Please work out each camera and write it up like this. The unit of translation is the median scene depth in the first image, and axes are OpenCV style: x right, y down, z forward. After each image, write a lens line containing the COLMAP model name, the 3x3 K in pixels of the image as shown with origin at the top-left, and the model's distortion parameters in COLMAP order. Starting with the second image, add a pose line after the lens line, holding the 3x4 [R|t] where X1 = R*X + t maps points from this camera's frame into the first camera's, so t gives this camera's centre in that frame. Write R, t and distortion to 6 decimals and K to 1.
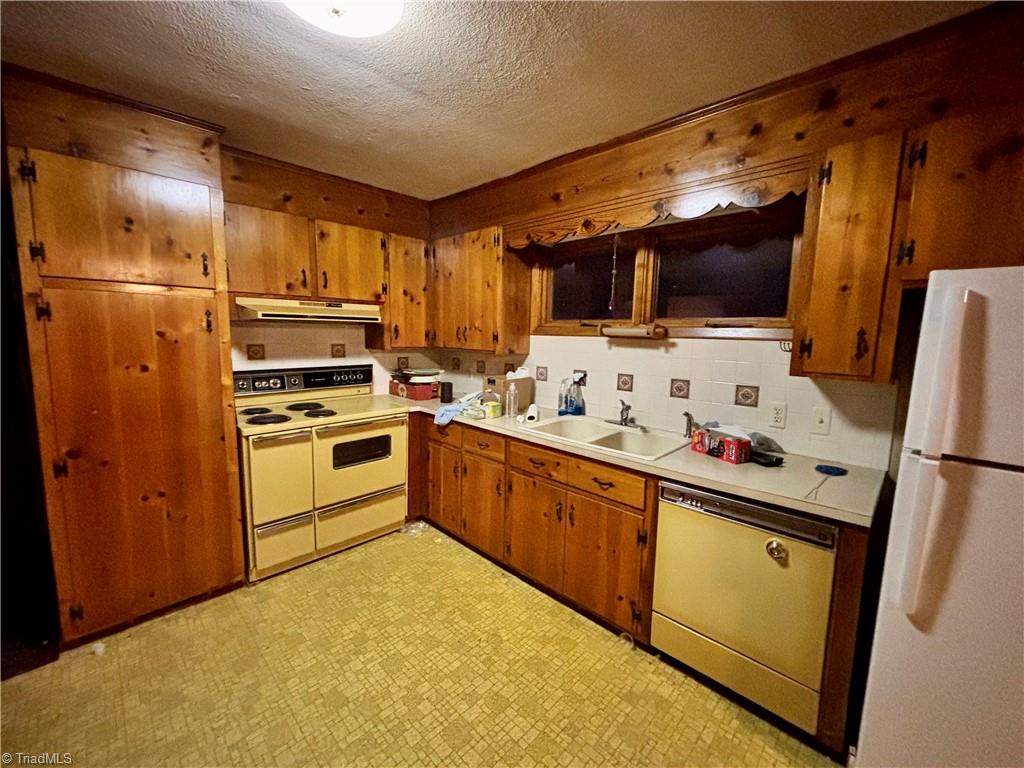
lens RADIAL K [[416.2, 0, 512.0], [0, 416.2, 383.6], [0, 0, 1]] dist [0.003565, -0.000307]
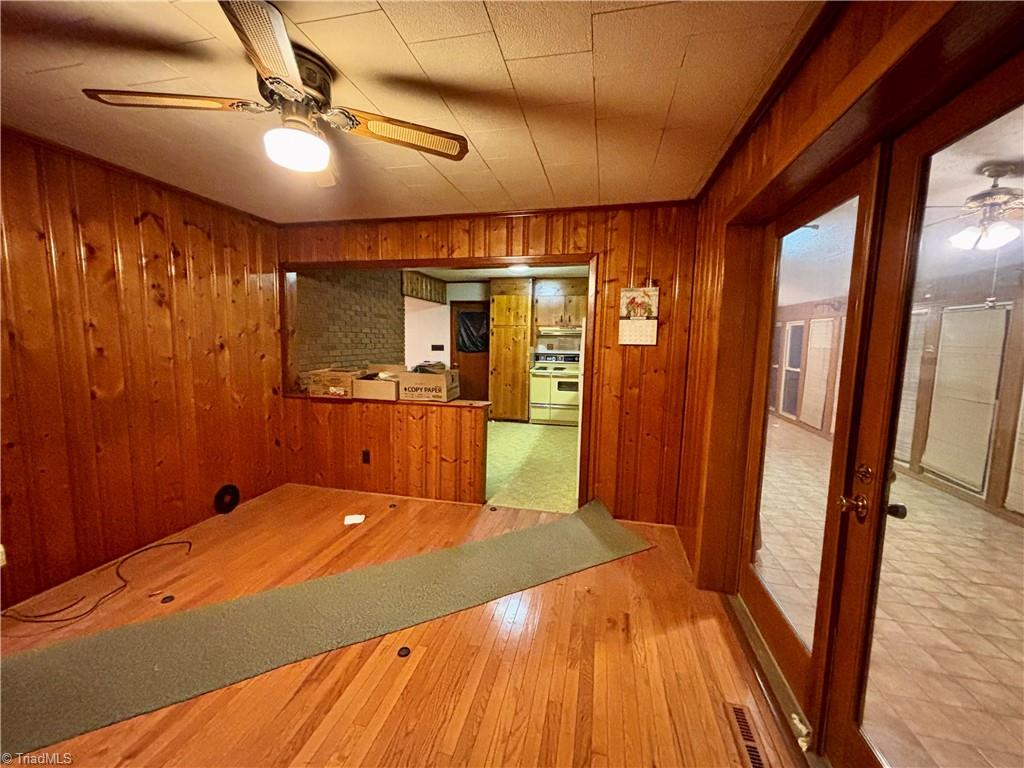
lens RADIAL K [[416.2, 0, 512.0], [0, 416.2, 383.6], [0, 0, 1]] dist [0.003565, -0.000307]
pose [[0.537180, 0.083308, -0.839343, 1.904067], [-0.108749, 0.993645, 0.029024, 0.135014], [0.836428, 0.075687, 0.542826, -0.791097]]
